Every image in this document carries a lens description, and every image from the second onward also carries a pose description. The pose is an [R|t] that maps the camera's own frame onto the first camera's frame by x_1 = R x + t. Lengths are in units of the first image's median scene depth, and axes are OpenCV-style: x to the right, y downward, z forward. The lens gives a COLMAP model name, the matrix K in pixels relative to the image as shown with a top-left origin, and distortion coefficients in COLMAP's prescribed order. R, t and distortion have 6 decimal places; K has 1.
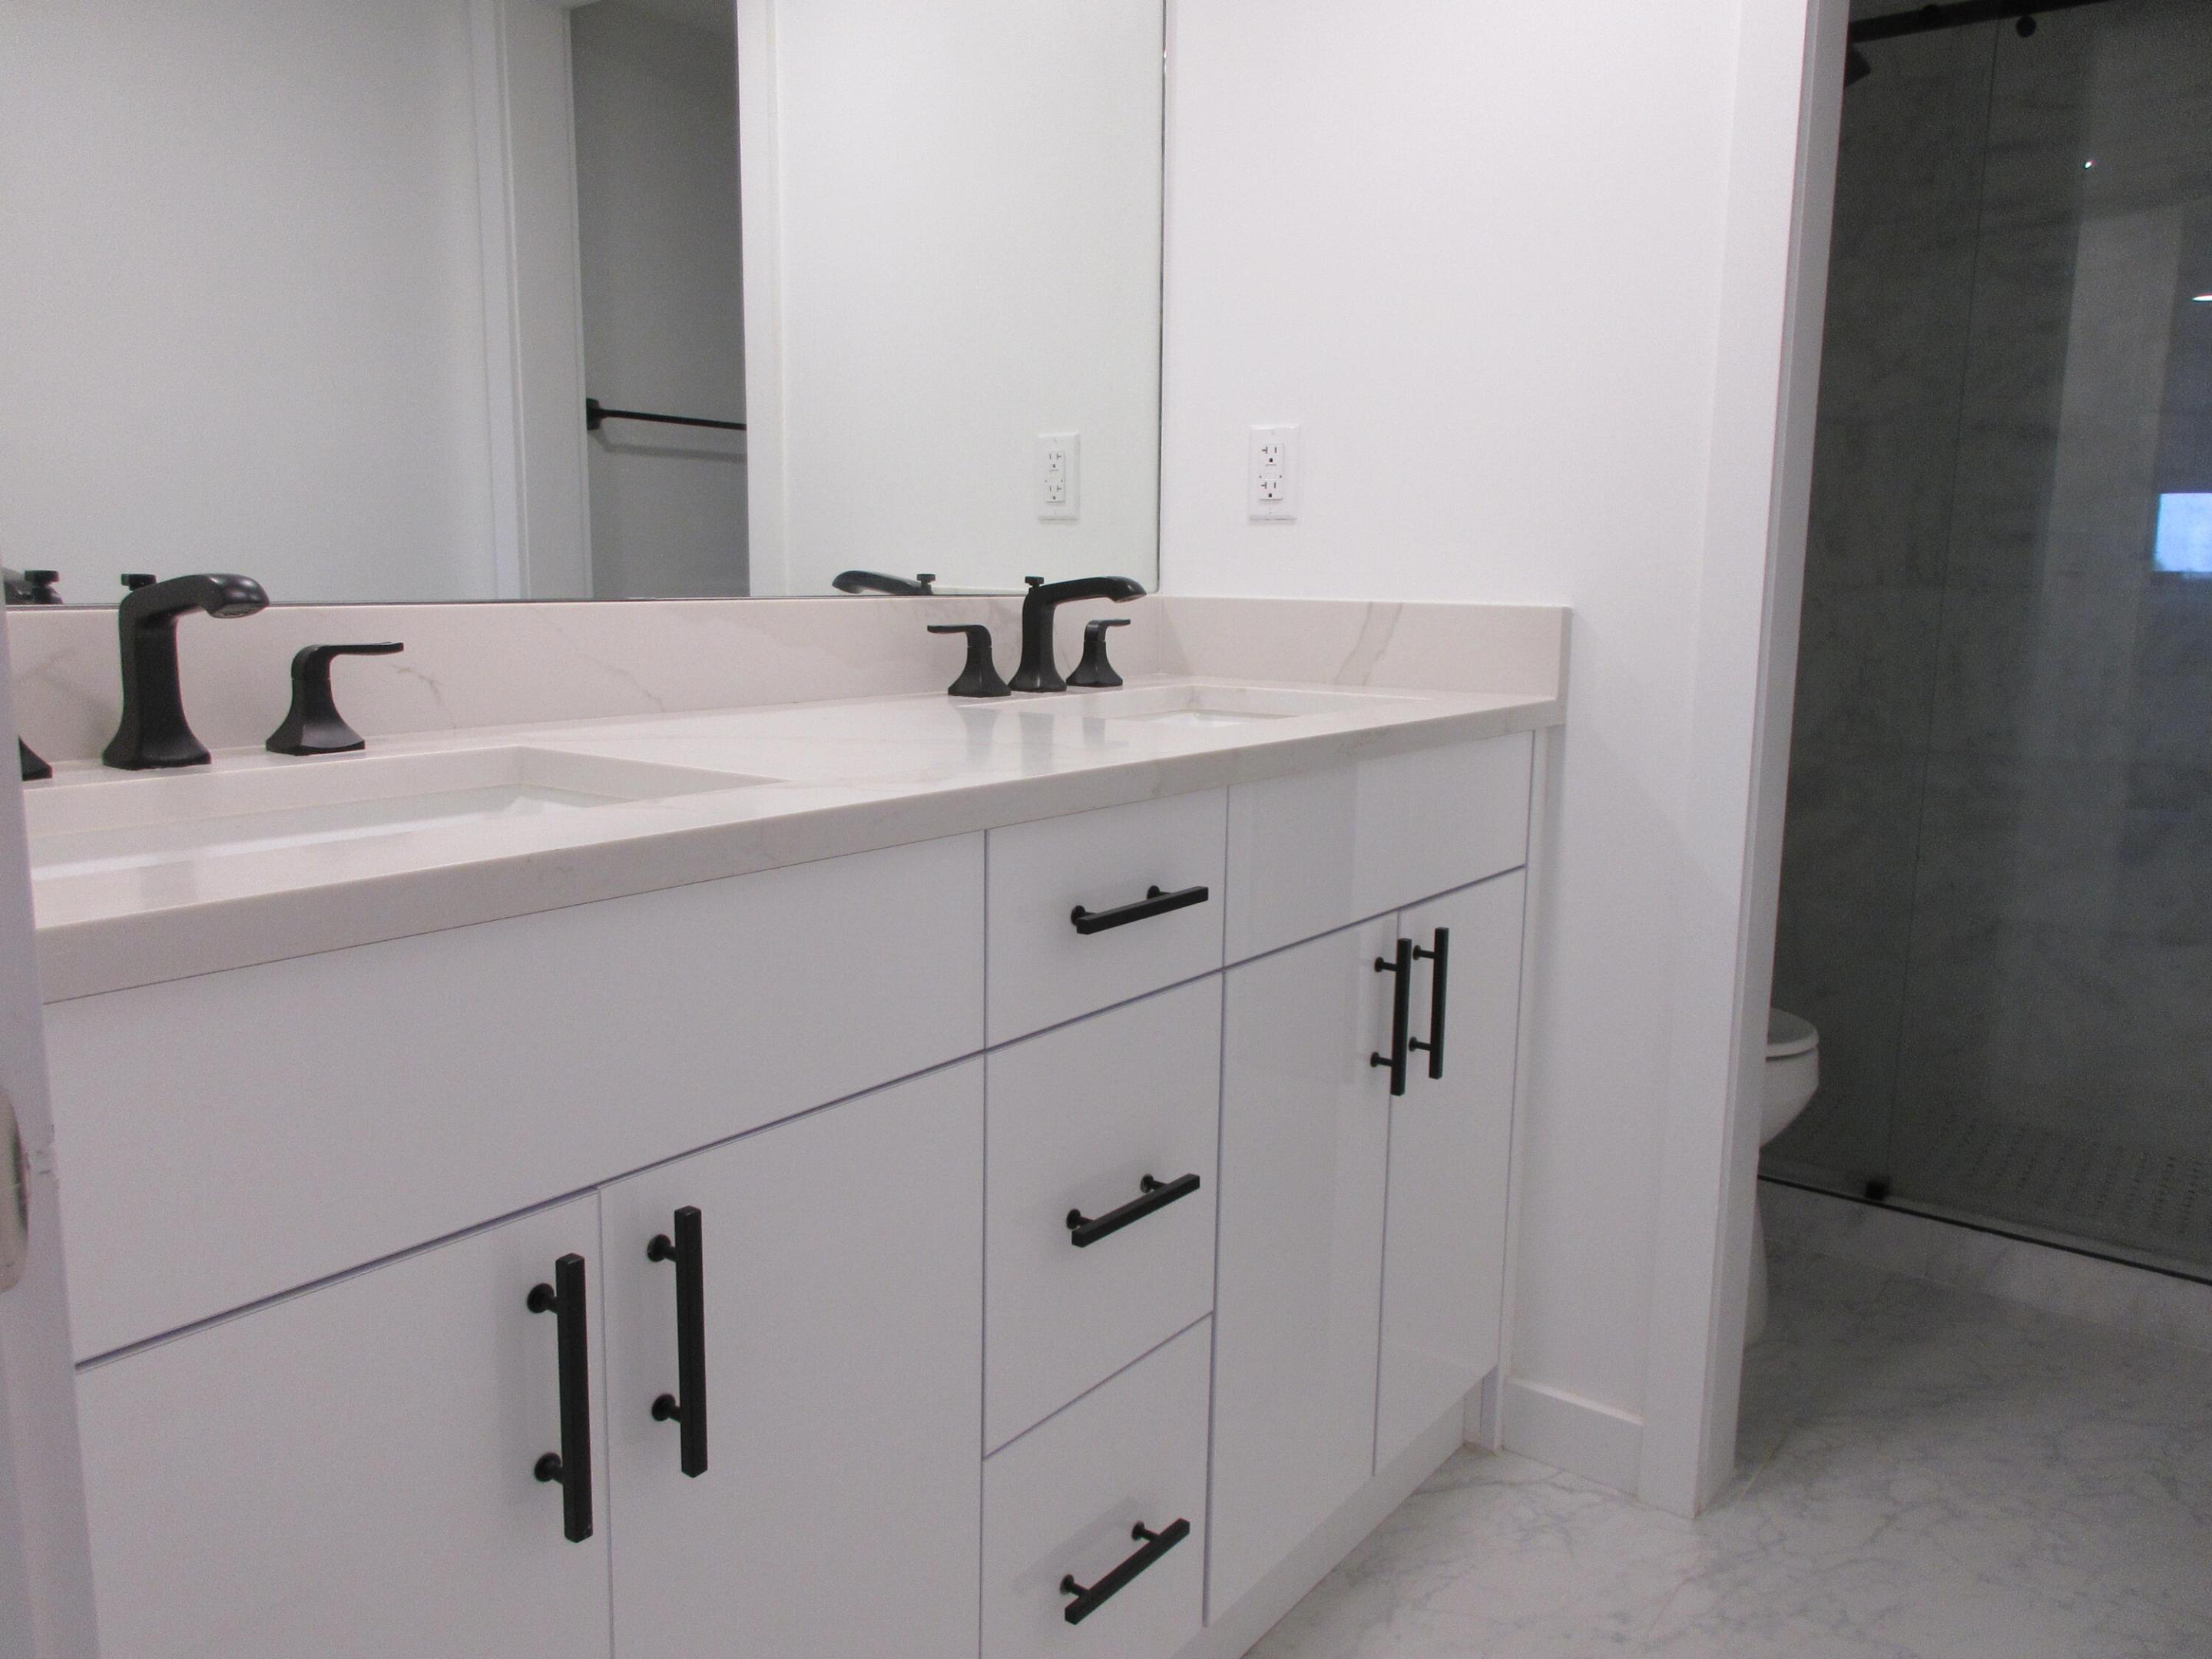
lens RADIAL K [[1608.6, 0, 1106.0], [0, 1608.6, 829.5], [0, 0, 1]] dist [-0.037927, 0.034704]
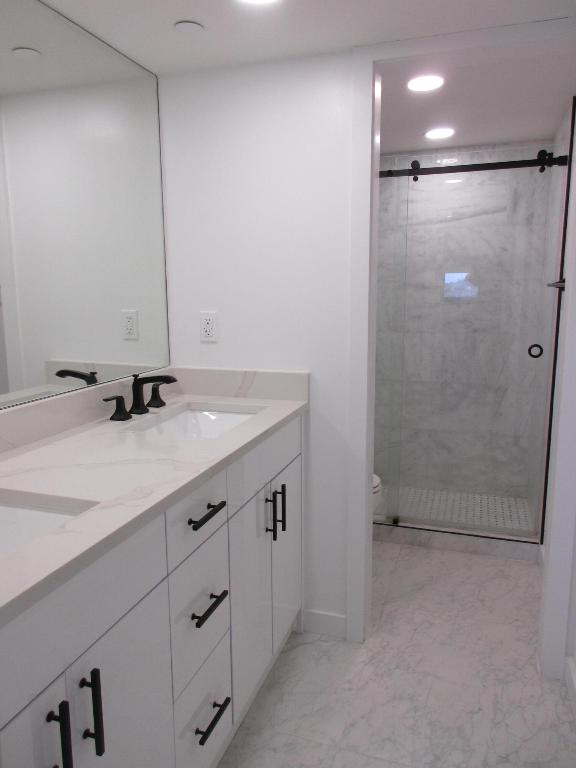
lens RADIAL K [[558.5, 0, 288.0], [0, 558.5, 384.0], [0, 0, 1]] dist [-0.037927, 0.034704]
pose [[0.947115, -0.074493, 0.312128, -0.099165], [0.071233, 0.997220, 0.021849, -0.141924], [-0.312888, 0.001540, 0.949789, -0.043611]]
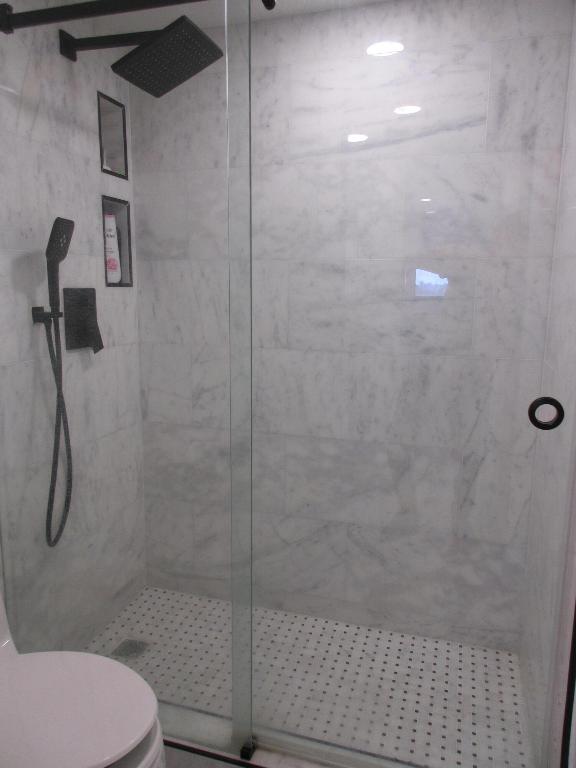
lens RADIAL K [[579.2, 0, 288.0], [0, 579.2, 384.0], [0, 0, 1]] dist [-0.011420, -0.001703]
pose [[0.937467, -0.061002, 0.342686, 0.478681], [0.058601, 0.998130, 0.017366, -0.206142], [-0.343104, 0.003802, 0.939290, 0.615866]]
